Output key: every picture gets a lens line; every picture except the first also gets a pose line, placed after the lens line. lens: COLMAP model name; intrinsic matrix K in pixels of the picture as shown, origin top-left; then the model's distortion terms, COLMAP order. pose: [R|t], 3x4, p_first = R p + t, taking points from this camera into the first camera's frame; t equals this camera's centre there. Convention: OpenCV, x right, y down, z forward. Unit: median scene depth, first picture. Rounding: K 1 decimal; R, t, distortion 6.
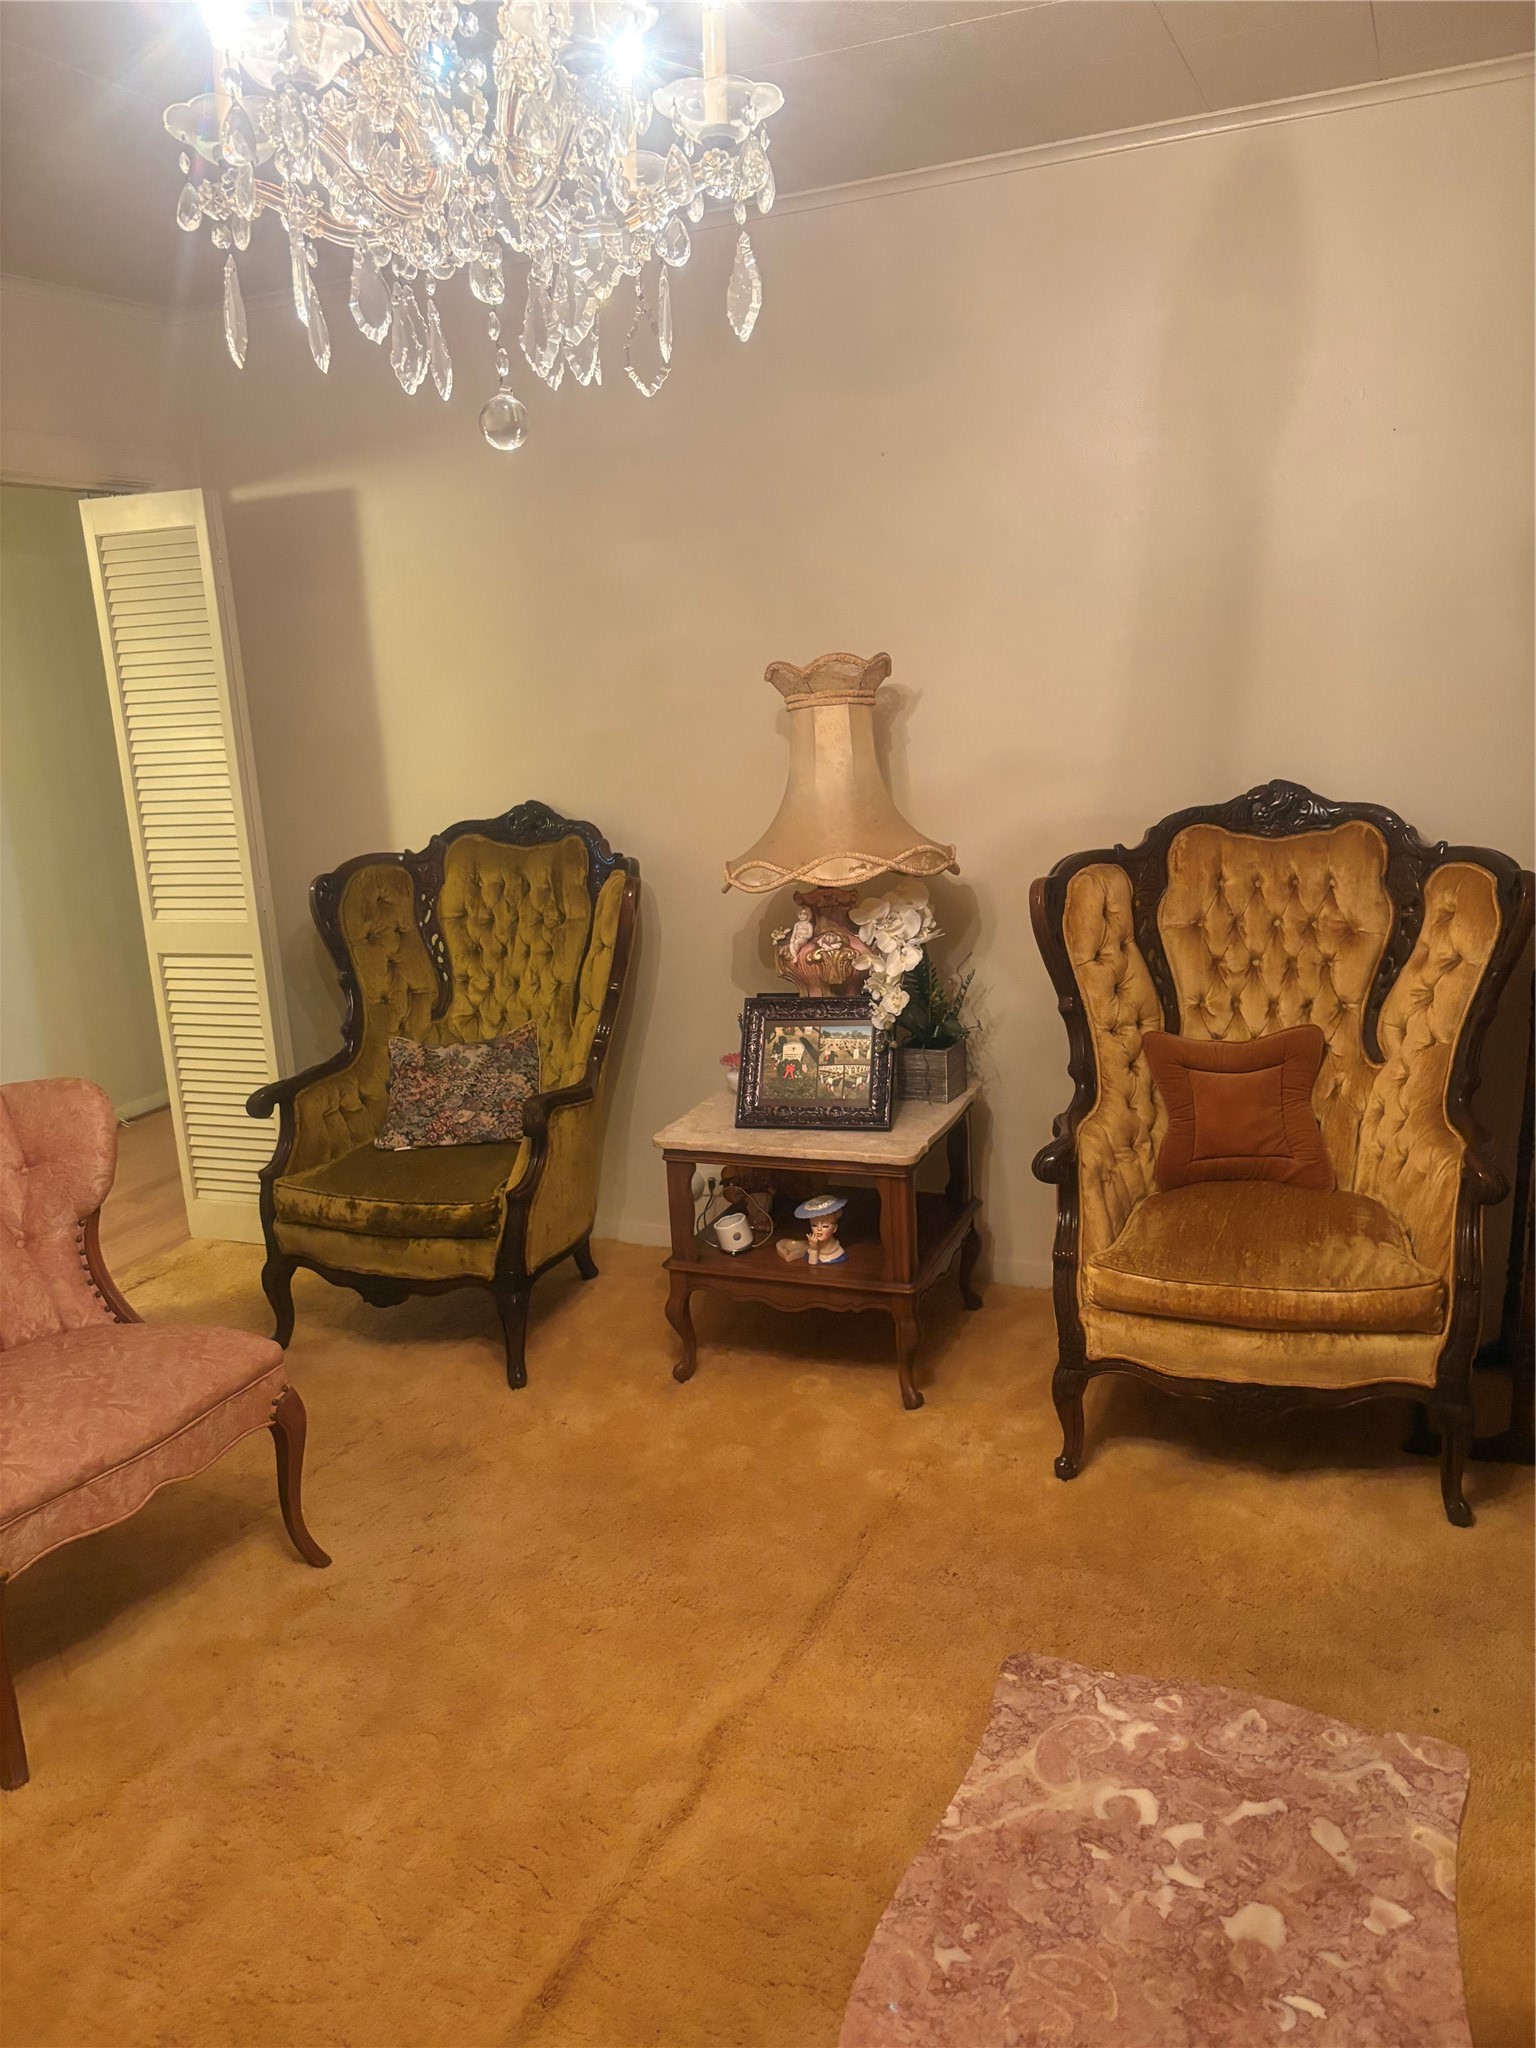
lens RADIAL K [[1570.9, 0, 767.7], [0, 1570.9, 1031.4], [0, 0, 1]] dist [0.040323, -0.048254]
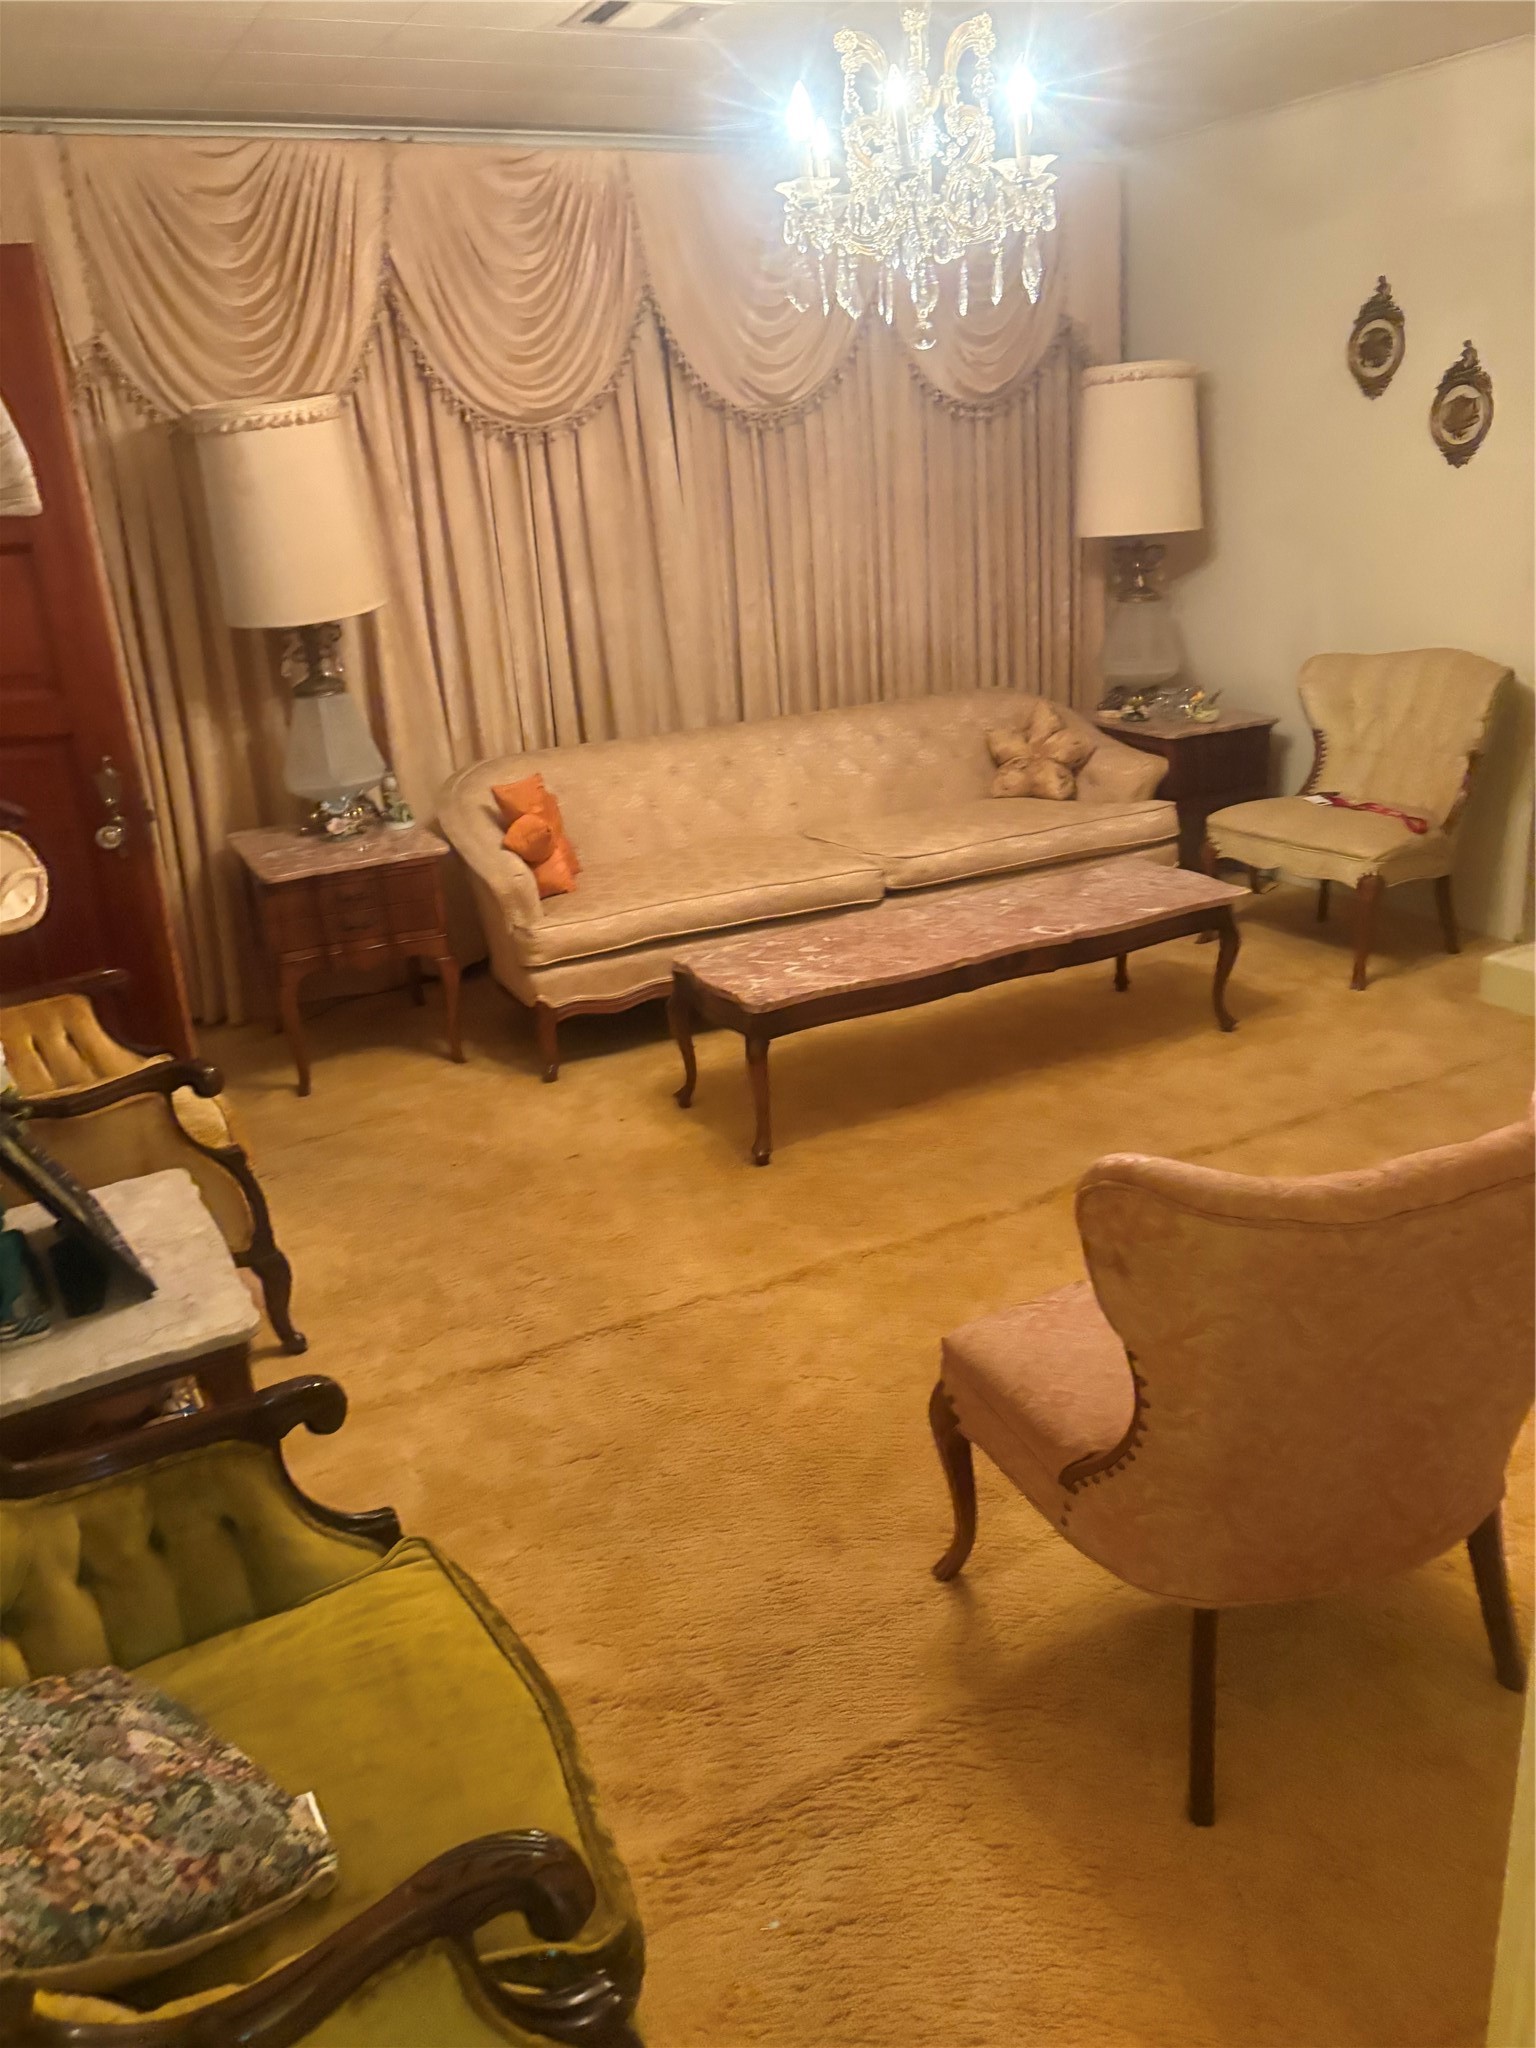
lens RADIAL K [[1570.9, 0, 764.9], [0, 1570.9, 1022.9], [0, 0, 1]] dist [0.040323, -0.048254]
pose [[-0.770972, -0.099354, 0.629072, -0.708137], [0.252773, 0.858888, 0.445441, -0.296929], [-0.584559, 0.502435, -0.637064, 1.464125]]
